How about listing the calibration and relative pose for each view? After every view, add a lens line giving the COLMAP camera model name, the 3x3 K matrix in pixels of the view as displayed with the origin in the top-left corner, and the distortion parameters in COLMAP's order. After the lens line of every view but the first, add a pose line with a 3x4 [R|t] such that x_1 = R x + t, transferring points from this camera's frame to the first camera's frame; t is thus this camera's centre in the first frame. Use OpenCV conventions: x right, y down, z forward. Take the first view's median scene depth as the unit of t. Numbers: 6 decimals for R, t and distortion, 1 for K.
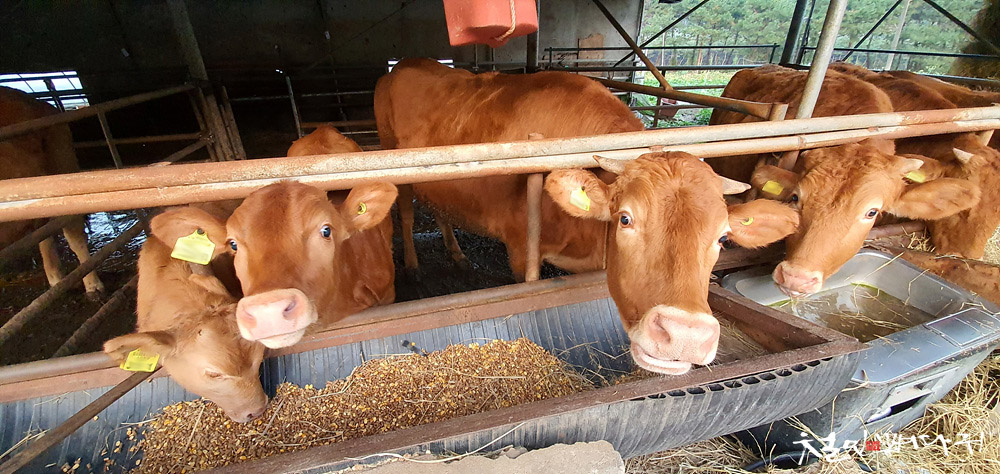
lens RADIAL K [[396.1, 0, 499.9], [0, 396.1, 246.1], [0, 0, 1]] dist [0.006028, -0.010151]
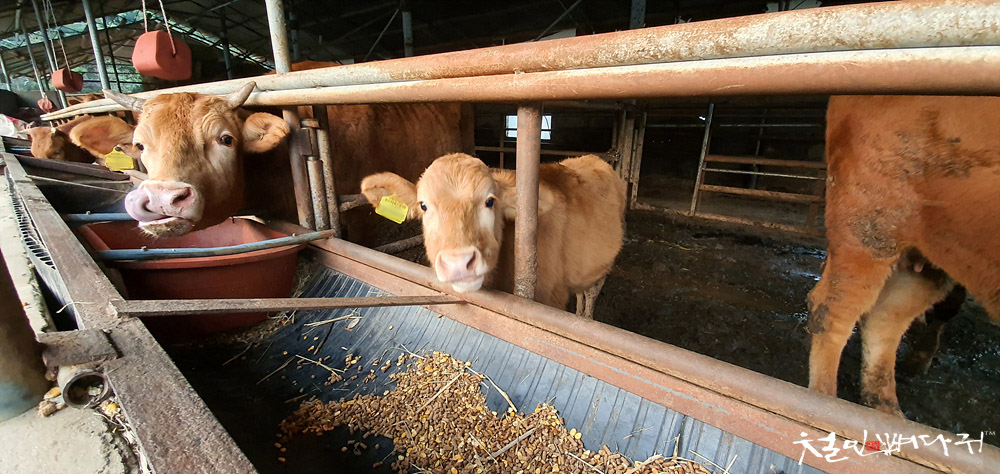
lens RADIAL K [[396.1, 0, 500.6], [0, 396.1, 247.0], [0, 0, 1]] dist [0.006028, -0.010151]
pose [[0.603917, 0.263224, -0.752328, -0.180638], [-0.378498, 0.925387, 0.019941, 0.128917], [0.701444, 0.272712, 0.658487, 0.467238]]
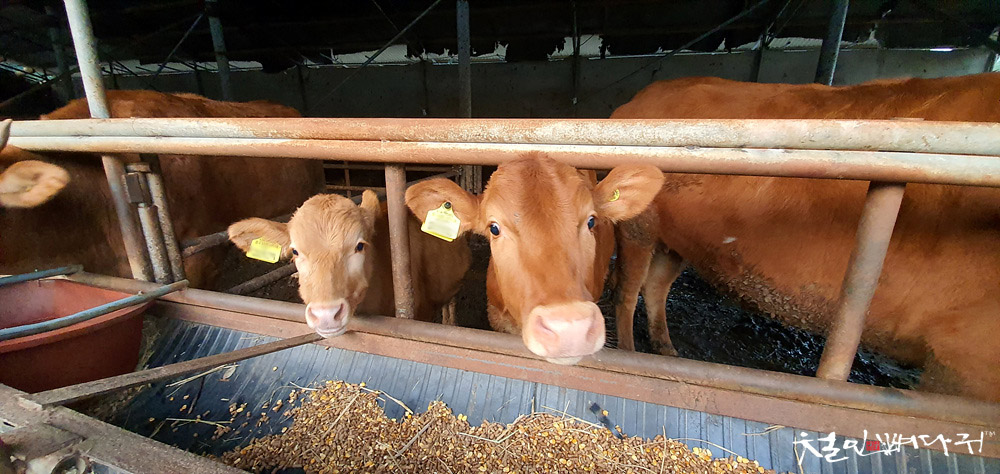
lens RADIAL K [[396.1, 0, 499.8], [0, 396.1, 247.0], [0, 0, 1]] dist [0.006028, -0.010151]
pose [[0.858062, 0.169669, -0.484709, -0.103857], [-0.251801, 0.961604, -0.109151, 0.104206], [0.447579, 0.215708, 0.867838, 0.300056]]
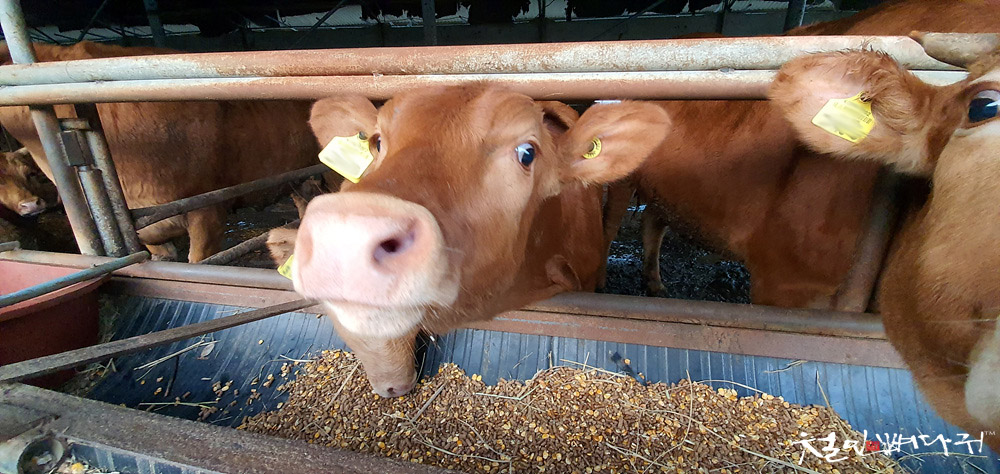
lens RADIAL K [[396.1, 0, 499.0], [0, 396.1, 247.9], [0, 0, 1]] dist [0.006028, -0.010151]
pose [[0.902079, 0.162062, -0.399987, -0.198632], [-0.204474, 0.976683, -0.065422, 0.166706], [0.380058, 0.140803, 0.914183, 0.326904]]
